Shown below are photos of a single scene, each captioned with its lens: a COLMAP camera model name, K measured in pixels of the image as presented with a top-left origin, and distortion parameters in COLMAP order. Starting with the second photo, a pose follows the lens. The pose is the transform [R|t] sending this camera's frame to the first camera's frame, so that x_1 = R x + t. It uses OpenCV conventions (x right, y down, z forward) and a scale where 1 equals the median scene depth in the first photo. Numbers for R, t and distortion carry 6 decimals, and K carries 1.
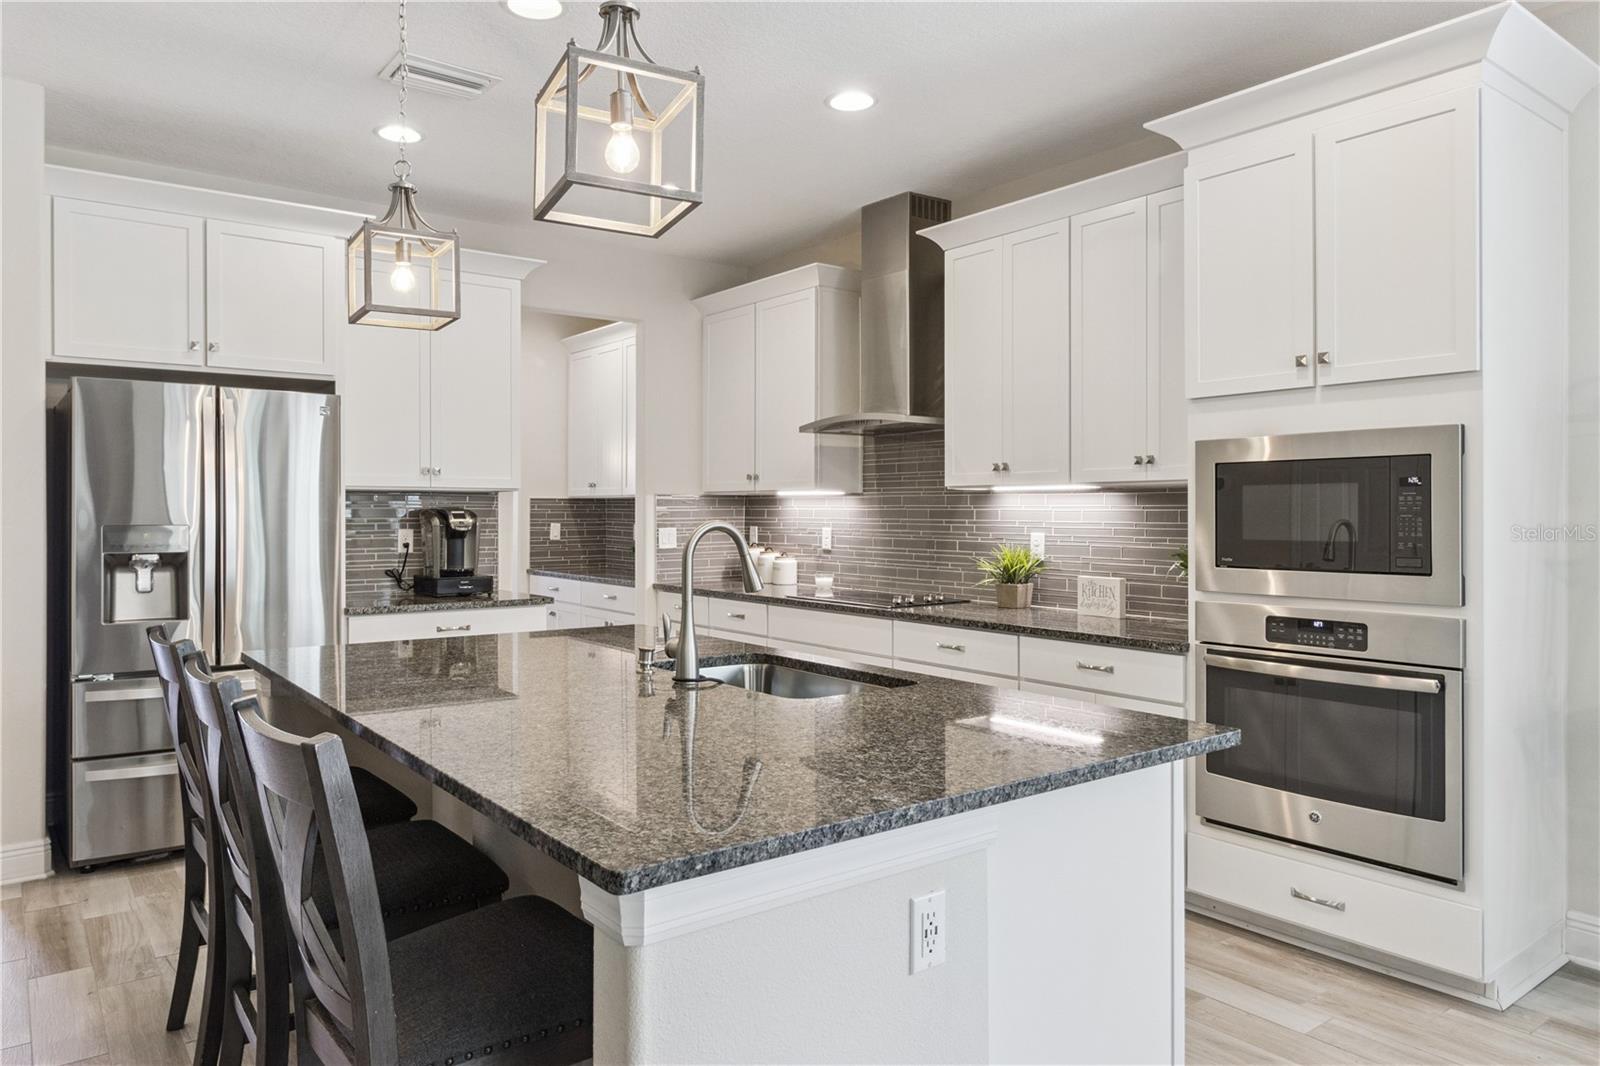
lens RADIAL K [[1046.4, 0, 741.3], [0, 1046.4, 510.6], [0, 0, 1]] dist [0.004313, 0.000199]
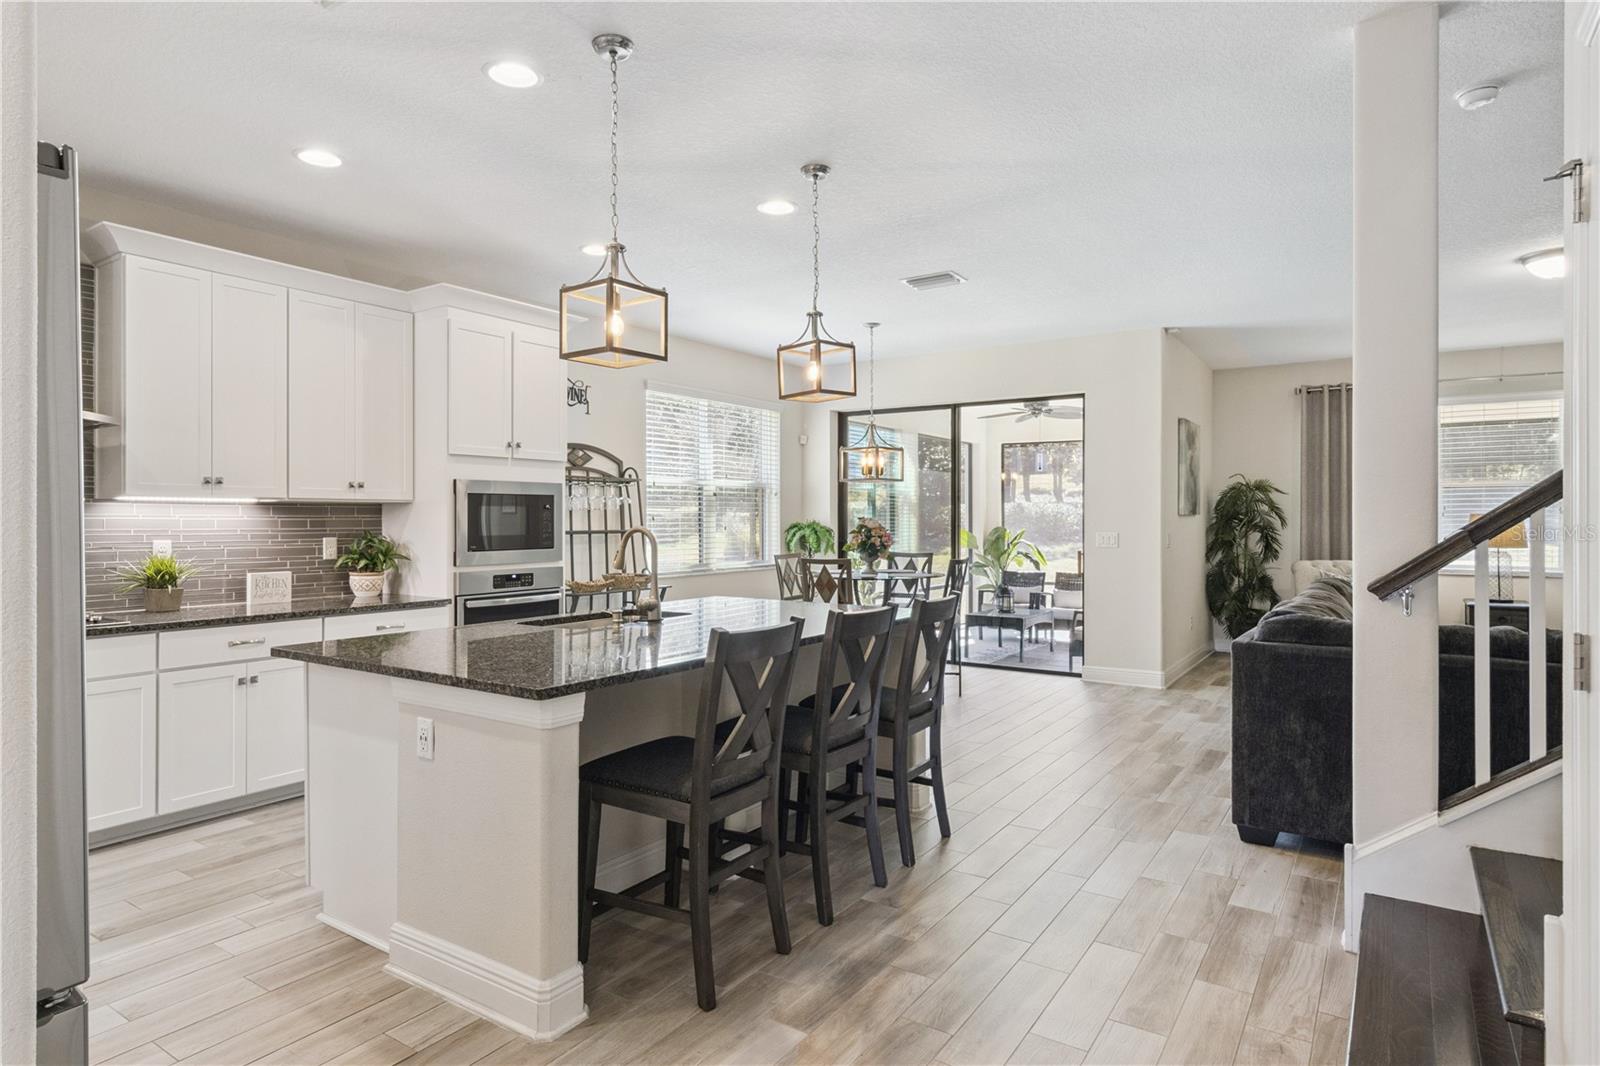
lens RADIAL K [[860.5, 0, 803.5], [0, 860.5, 517.7], [0, 0, 1]] dist [0.009052, 0.000249]
pose [[-0.329374, -0.004935, 0.944187, -0.750429], [-0.004725, 0.999982, 0.003578, -0.008397], [-0.944188, -0.003283, -0.329391, 0.640867]]
